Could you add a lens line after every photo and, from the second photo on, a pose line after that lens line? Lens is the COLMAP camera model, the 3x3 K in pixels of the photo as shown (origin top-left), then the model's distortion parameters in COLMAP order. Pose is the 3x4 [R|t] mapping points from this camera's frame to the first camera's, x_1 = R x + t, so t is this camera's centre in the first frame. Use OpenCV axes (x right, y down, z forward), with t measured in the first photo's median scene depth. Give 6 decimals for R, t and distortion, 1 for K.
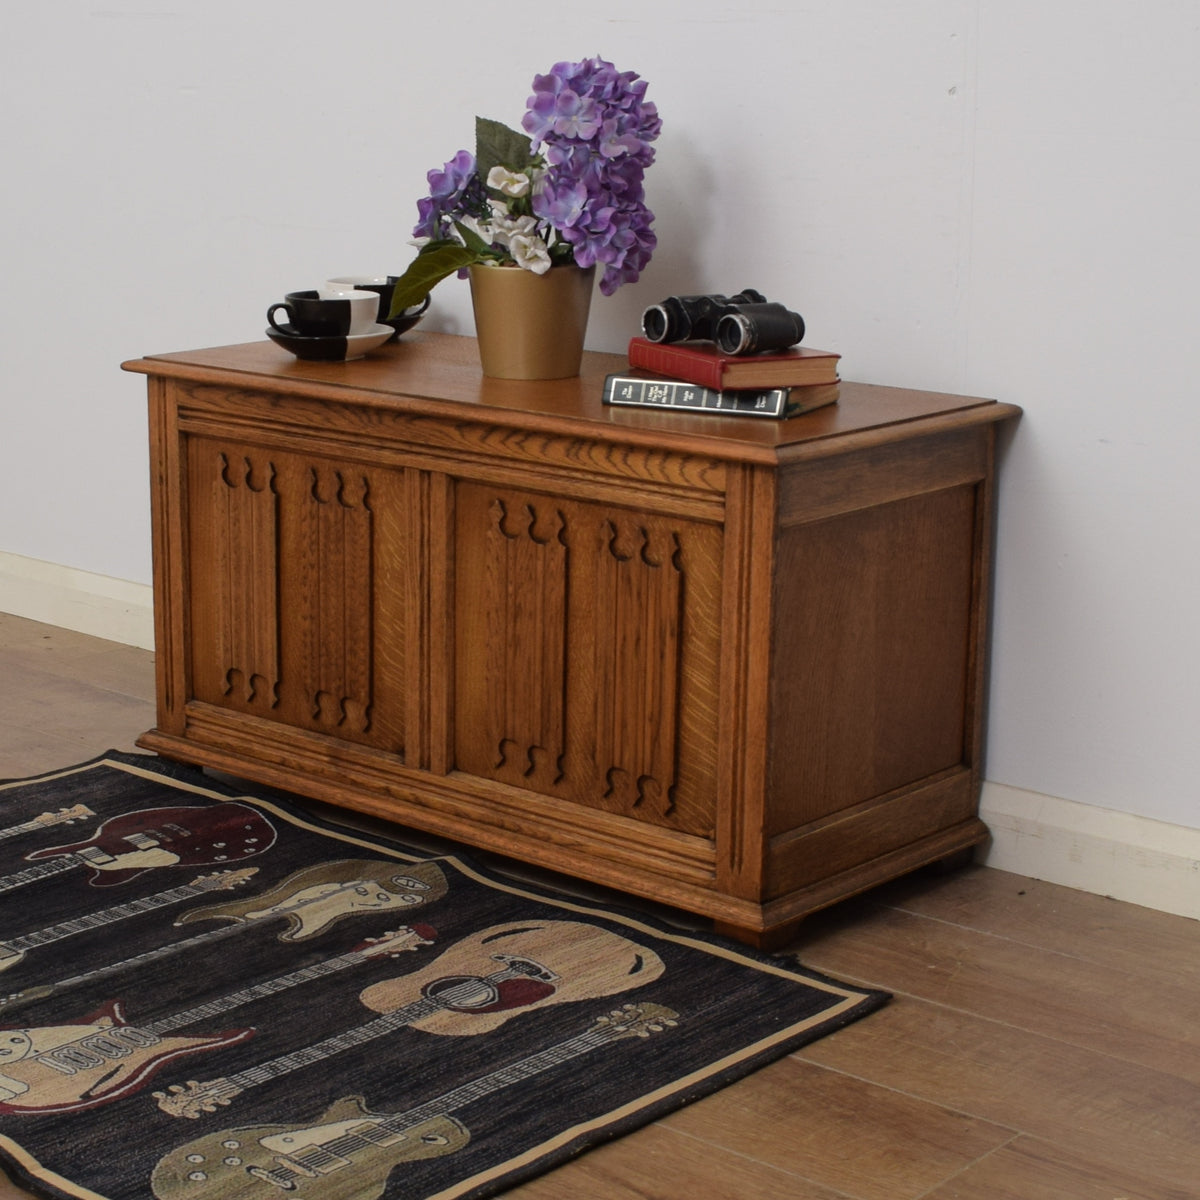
lens RADIAL K [[2532.2, 0, 483.4], [0, 2532.2, 659.2], [0, 0, 1]] dist [-0.085059, -0.178564]
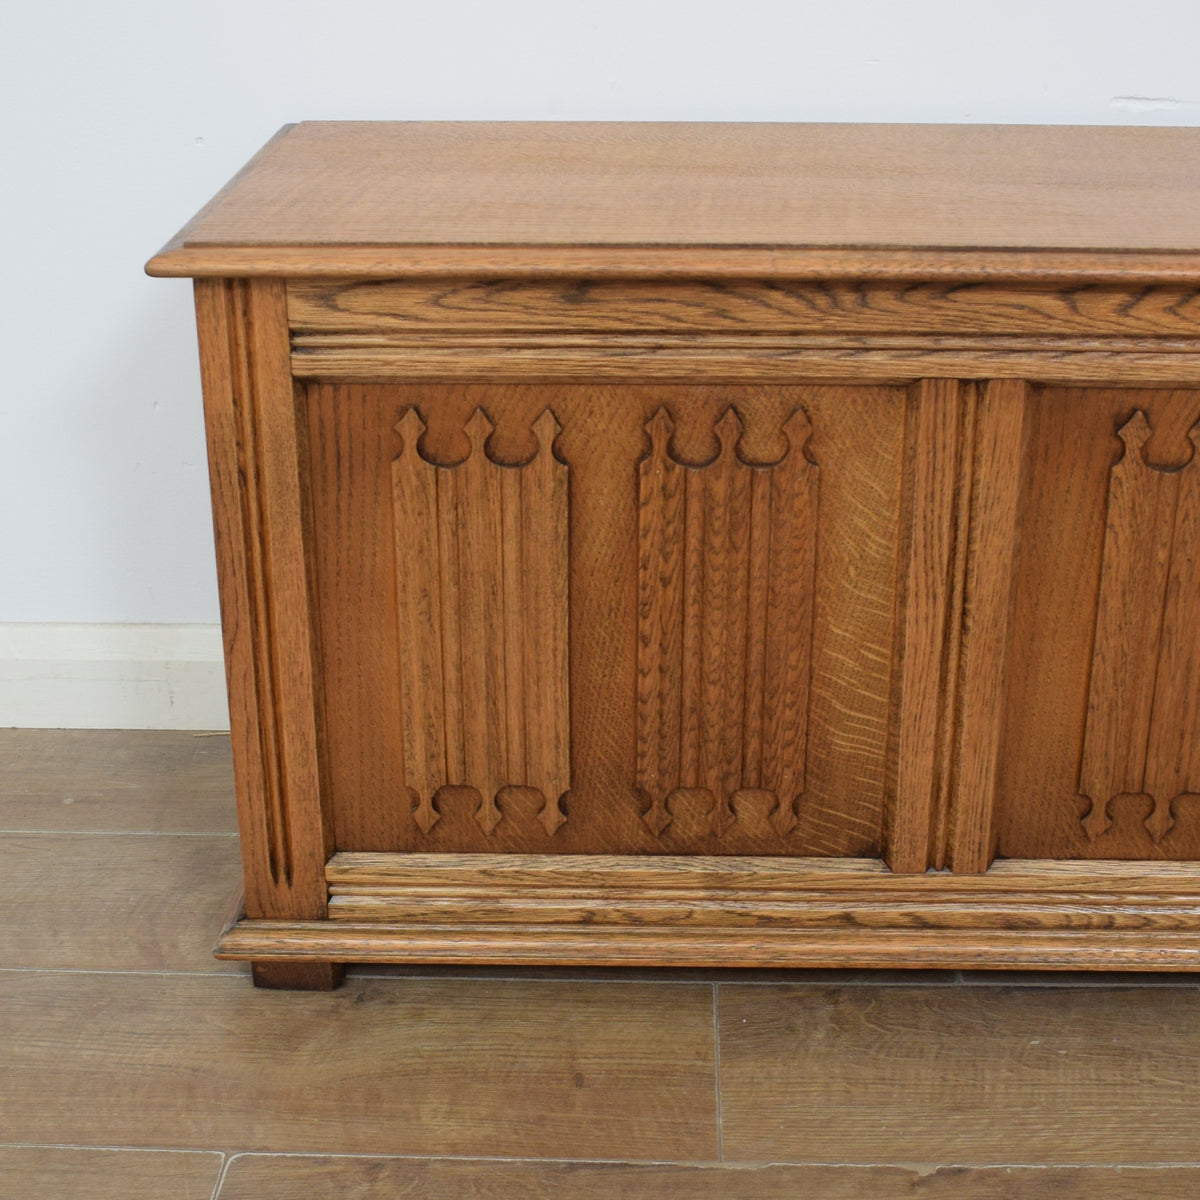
lens RADIAL K [[2073.3, 0, 599.2], [0, 2073.3, 639.9], [0, 0, 1]] dist [-0.075448, -0.178631]
pose [[0.758234, -0.269533, 0.593661, -0.371802], [0.168086, 0.960579, 0.221437, -0.134936], [-0.629943, -0.068115, 0.773649, 0.706756]]
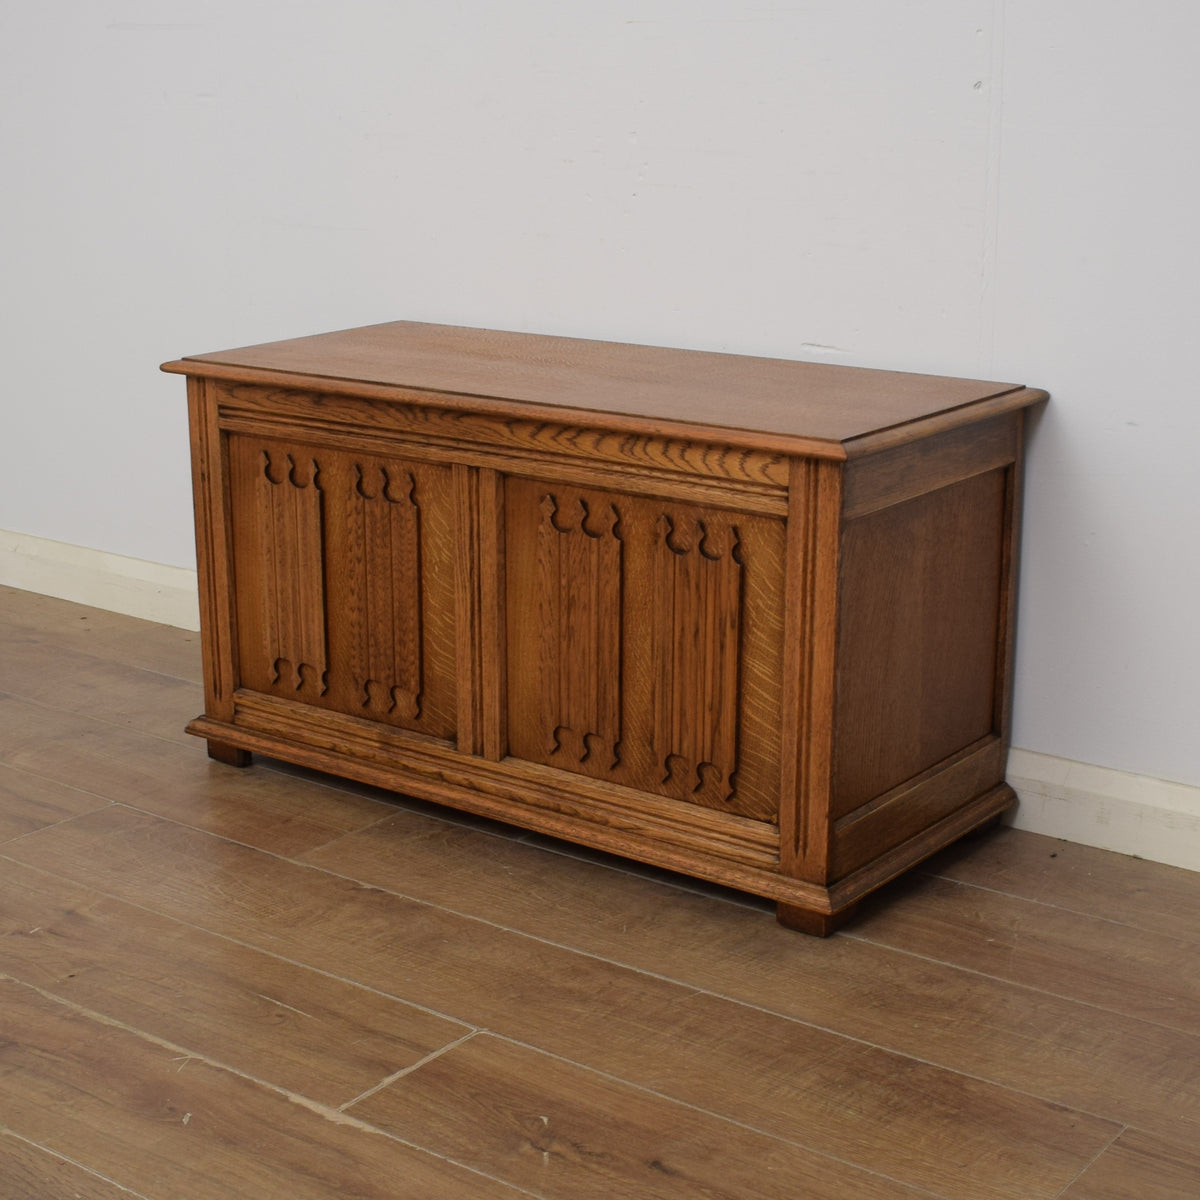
lens RADIAL K [[2077.8, 0, 558.0], [0, 2077.8, 666.3], [0, 0, 1]] dist [-0.076108, -0.127909]
pose [[0.996775, -0.032752, 0.073263, -0.053654], [0.029455, 0.998524, 0.045631, -0.031743], [-0.074649, -0.043326, 0.996268, 0.162294]]
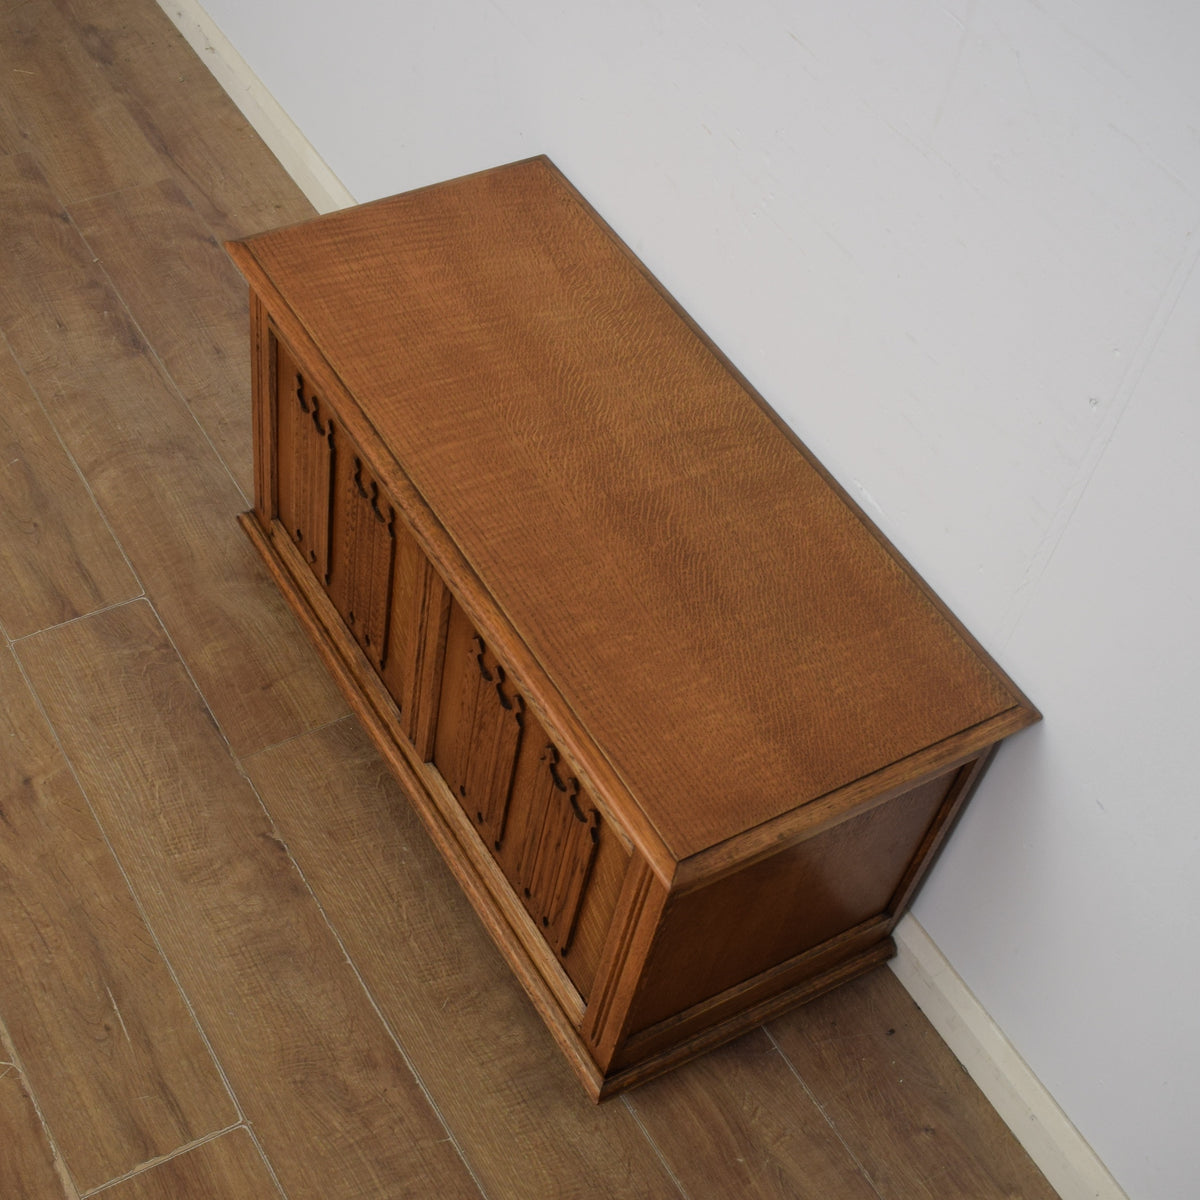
lens RADIAL K [[1724.2, 0, 473.7], [0, 1724.2, 701.1], [0, 0, 1]] dist [-0.071922, -0.071798]
pose [[0.946379, 0.296175, -0.129022, 0.096415], [-0.154058, 0.764792, 0.625588, -0.458485], [0.283958, -0.572166, 0.769411, 0.464202]]
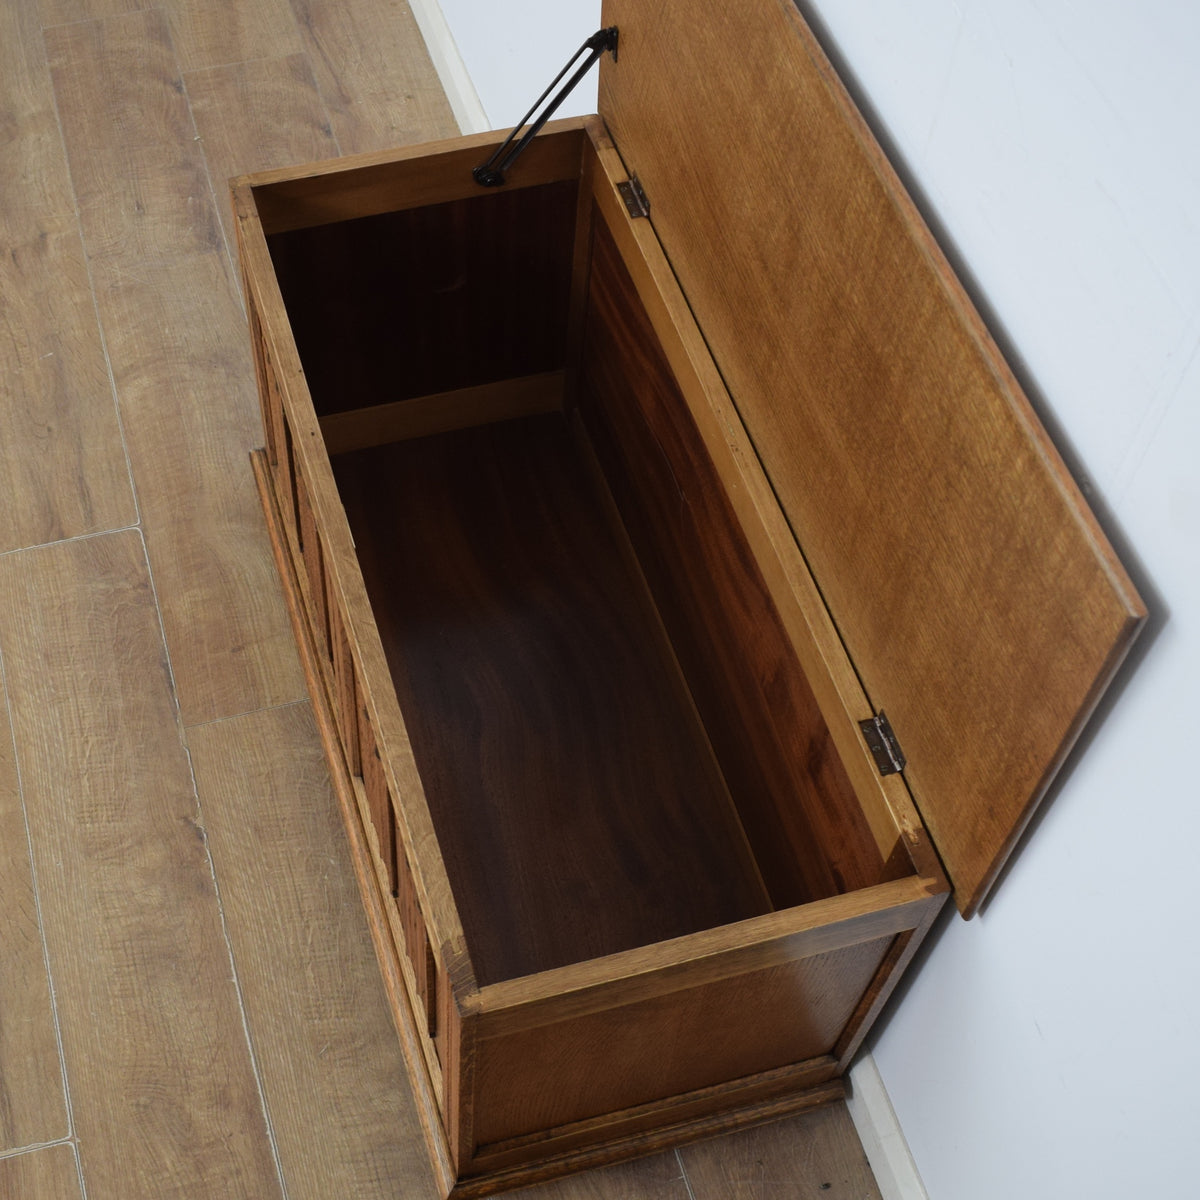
lens RADIAL K [[1724.2, 0, 473.7], [0, 1724.2, 701.1], [0, 0, 1]] dist [-0.071922, -0.071798]
pose [[0.847526, 0.456943, -0.270005, 0.193308], [-0.141285, 0.684598, 0.715098, -0.464119], [0.511604, -0.567916, 0.644773, 0.636447]]
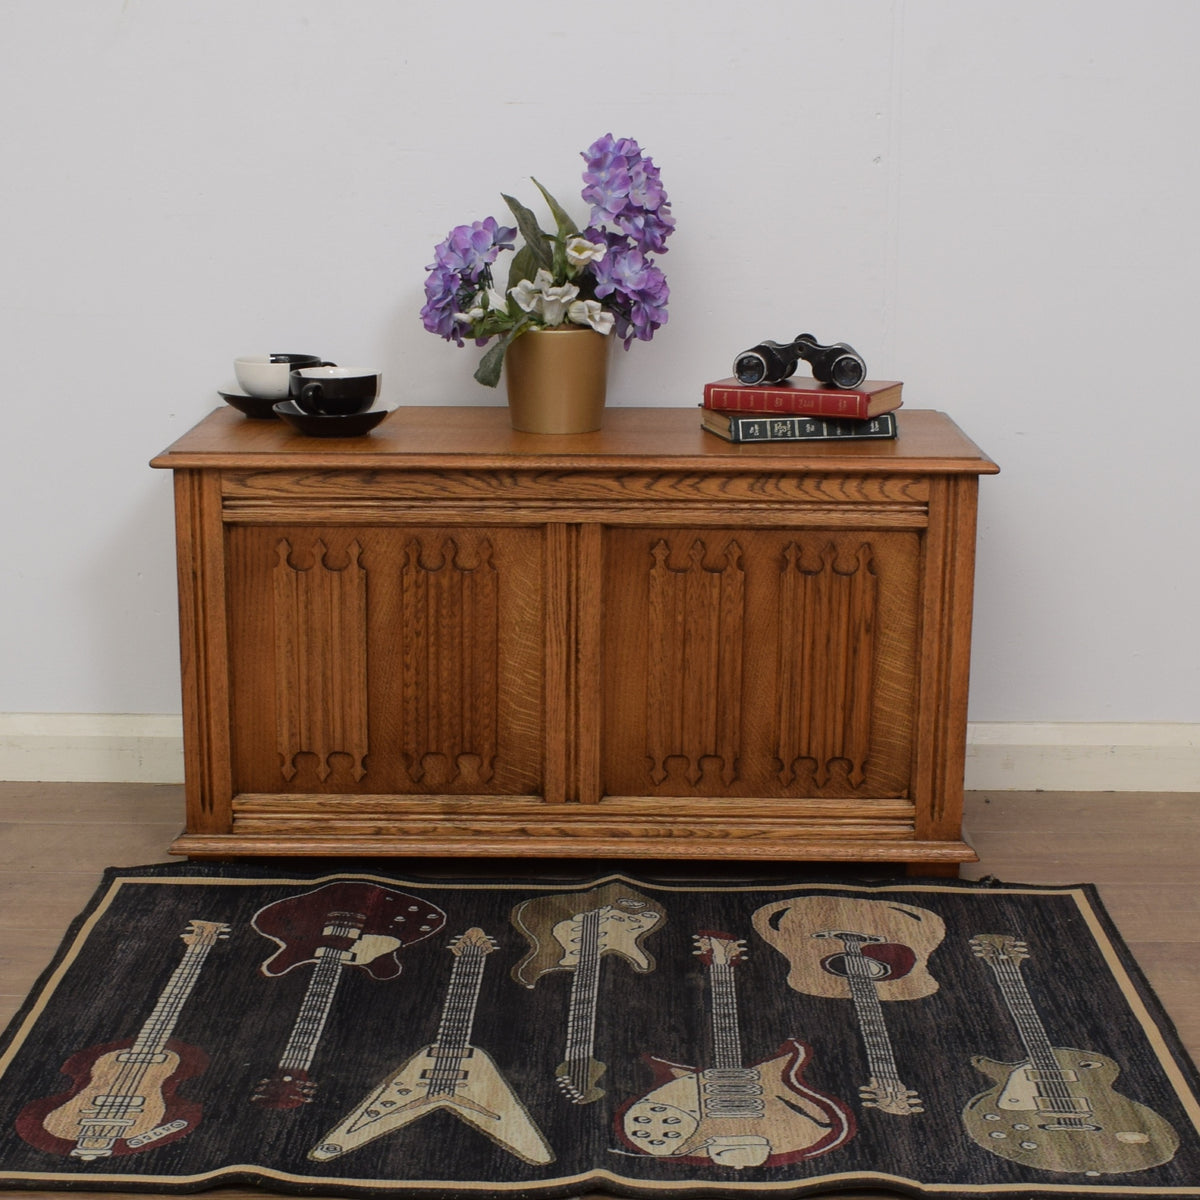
lens RADIAL K [[2312.3, 0, 551.1], [0, 2312.3, 676.8], [0, 0, 1]] dist [-0.083668, -0.108166]
pose [[0.752038, -0.161494, 0.639030, -0.673071], [0.162756, 0.984996, 0.057387, -0.069049], [-0.638709, 0.060848, 0.767038, 0.262913]]
